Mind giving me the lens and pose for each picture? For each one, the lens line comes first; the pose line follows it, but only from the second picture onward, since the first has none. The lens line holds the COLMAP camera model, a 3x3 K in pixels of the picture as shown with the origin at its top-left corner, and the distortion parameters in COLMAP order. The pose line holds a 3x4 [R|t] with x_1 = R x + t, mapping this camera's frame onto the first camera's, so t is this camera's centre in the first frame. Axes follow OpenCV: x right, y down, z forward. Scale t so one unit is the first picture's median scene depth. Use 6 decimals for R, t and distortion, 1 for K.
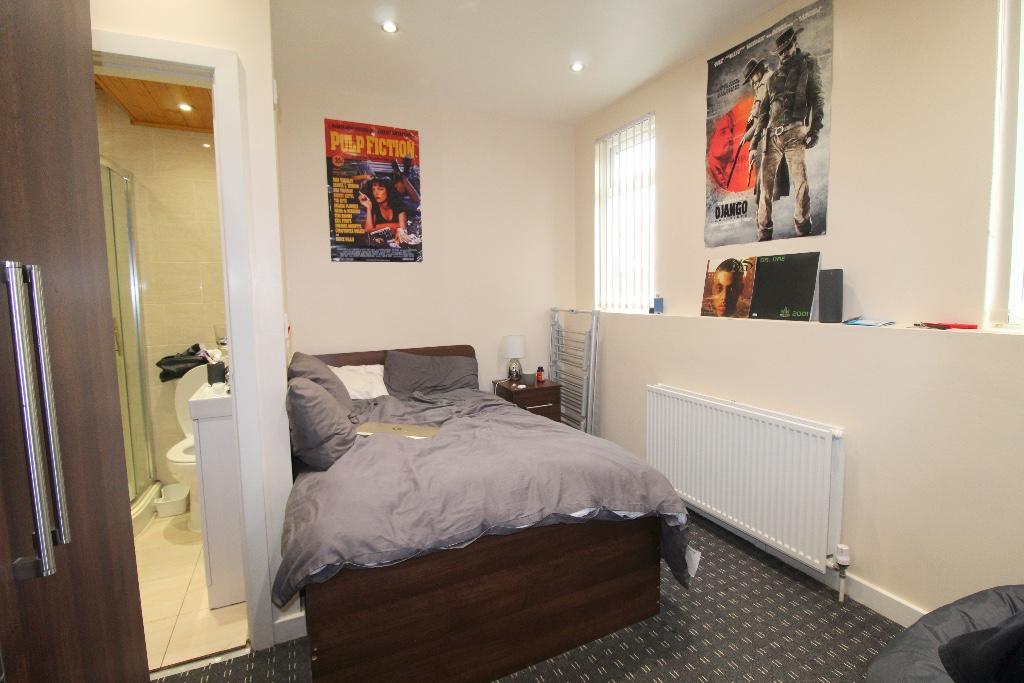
lens RADIAL K [[481.1, 0, 522.1], [0, 481.1, 332.2], [0, 0, 1]] dist [-0.012279, -0.007122]
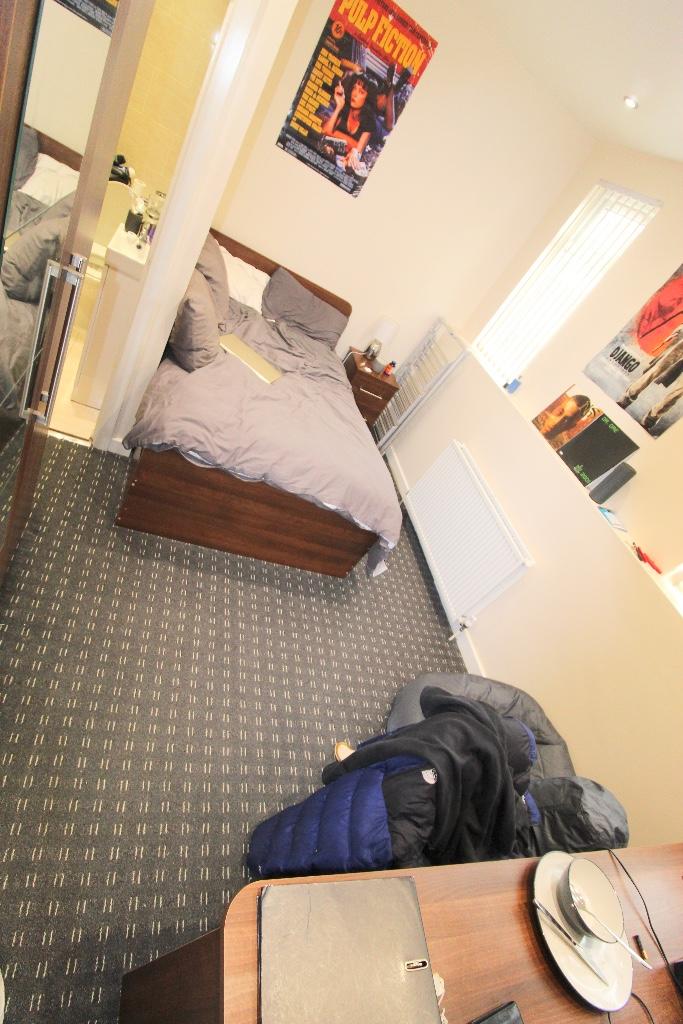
lens RADIAL K [[481.1, 0, 337.0], [0, 481.1, 516.8], [0, 0, 1]] dist [-0.012279, -0.007122]
pose [[0.825412, 0.550891, 0.123349, -0.011823], [-0.536546, 0.697597, 0.474844, -0.166471], [0.175540, -0.458124, 0.871383, -0.143766]]
